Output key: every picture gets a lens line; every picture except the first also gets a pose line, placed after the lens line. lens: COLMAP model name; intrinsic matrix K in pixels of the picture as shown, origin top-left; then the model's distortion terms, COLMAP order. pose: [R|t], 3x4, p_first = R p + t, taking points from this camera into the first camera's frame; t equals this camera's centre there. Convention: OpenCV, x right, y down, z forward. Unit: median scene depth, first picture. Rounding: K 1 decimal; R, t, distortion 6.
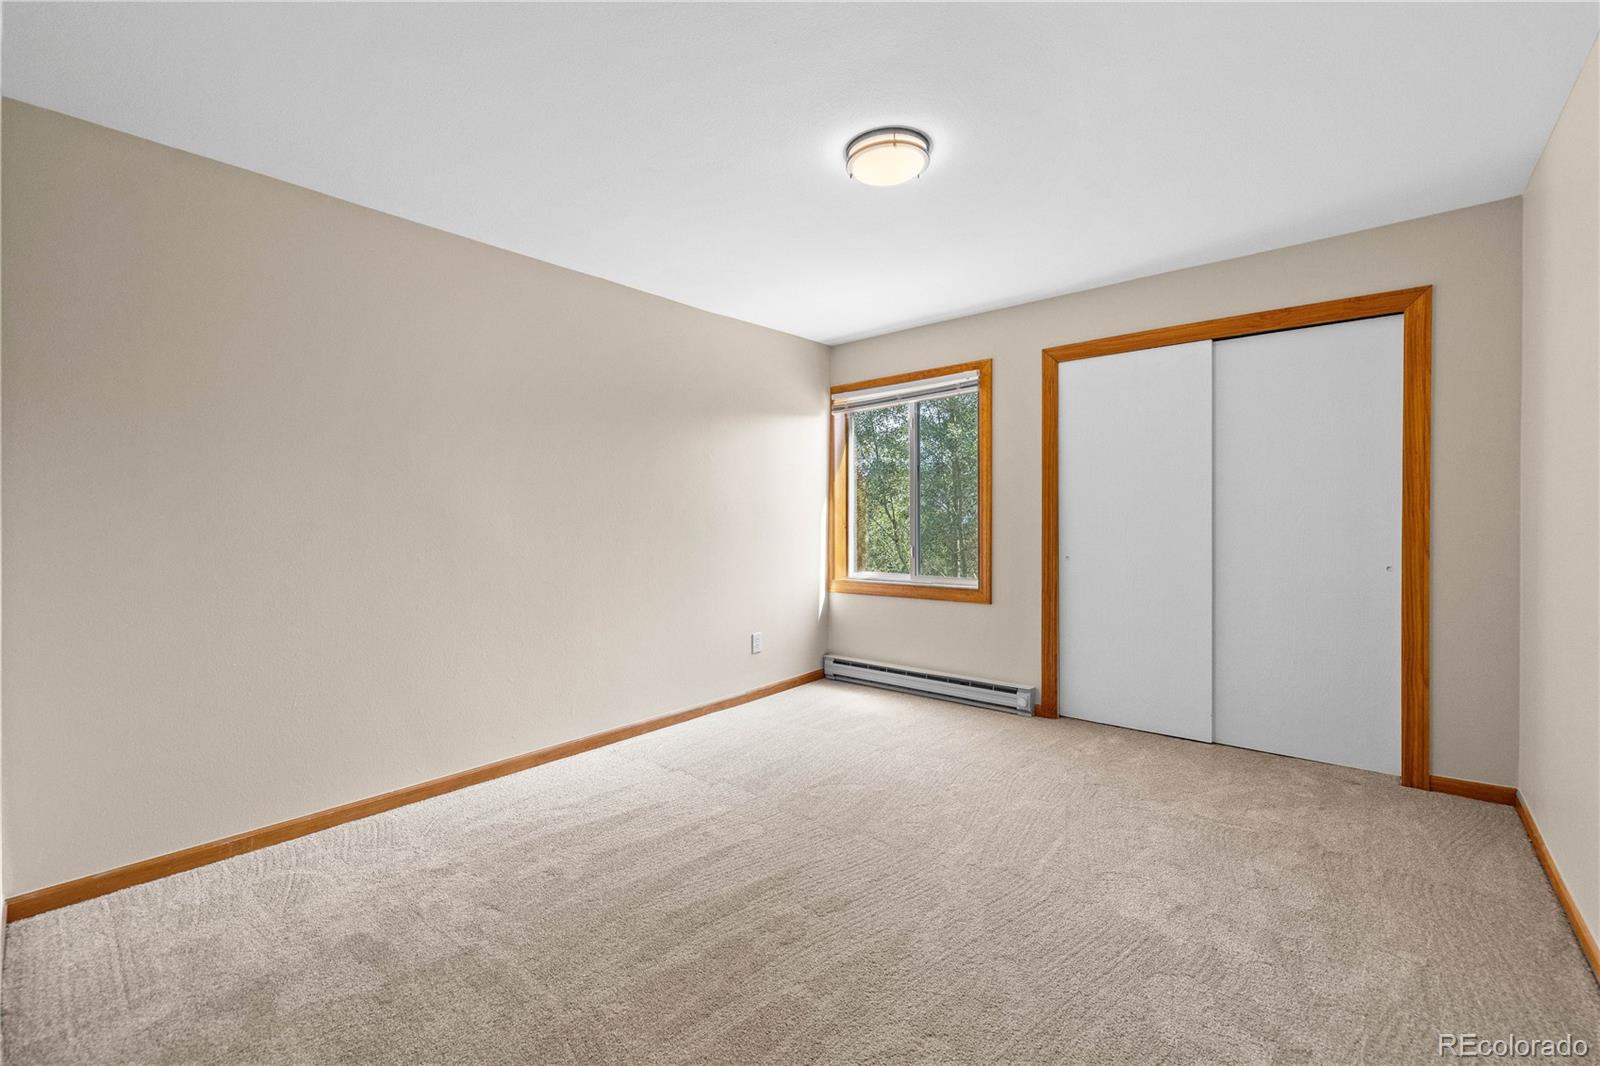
lens RADIAL K [[671.2, 0, 797.8], [0, 671.2, 518.5], [0, 0, 1]] dist [0.000153, -0.000018]
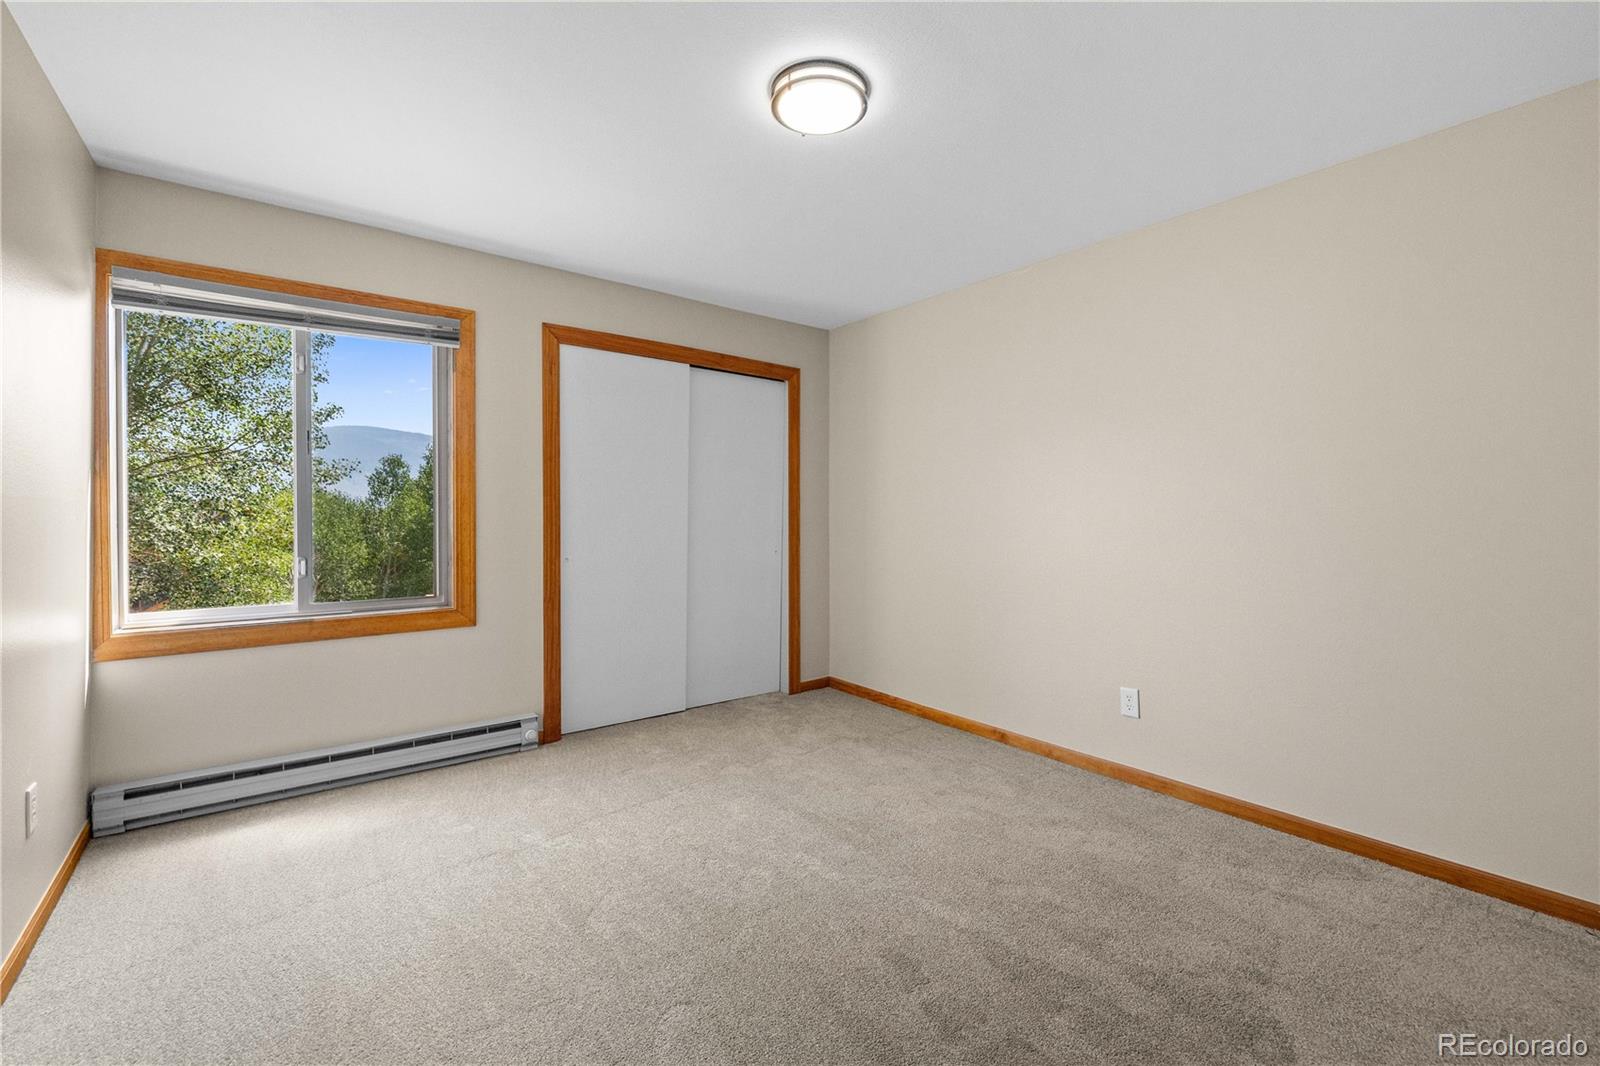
lens RADIAL K [[667.3, 0, 797.1], [0, 667.3, 525.4], [0, 0, 1]] dist [-0.000323, 0.000377]
pose [[0.203016, -0.007571, 0.979146, -0.425020], [-0.005646, 0.999944, 0.008902, 0.001544], [-0.979159, -0.007335, 0.202962, 0.510699]]
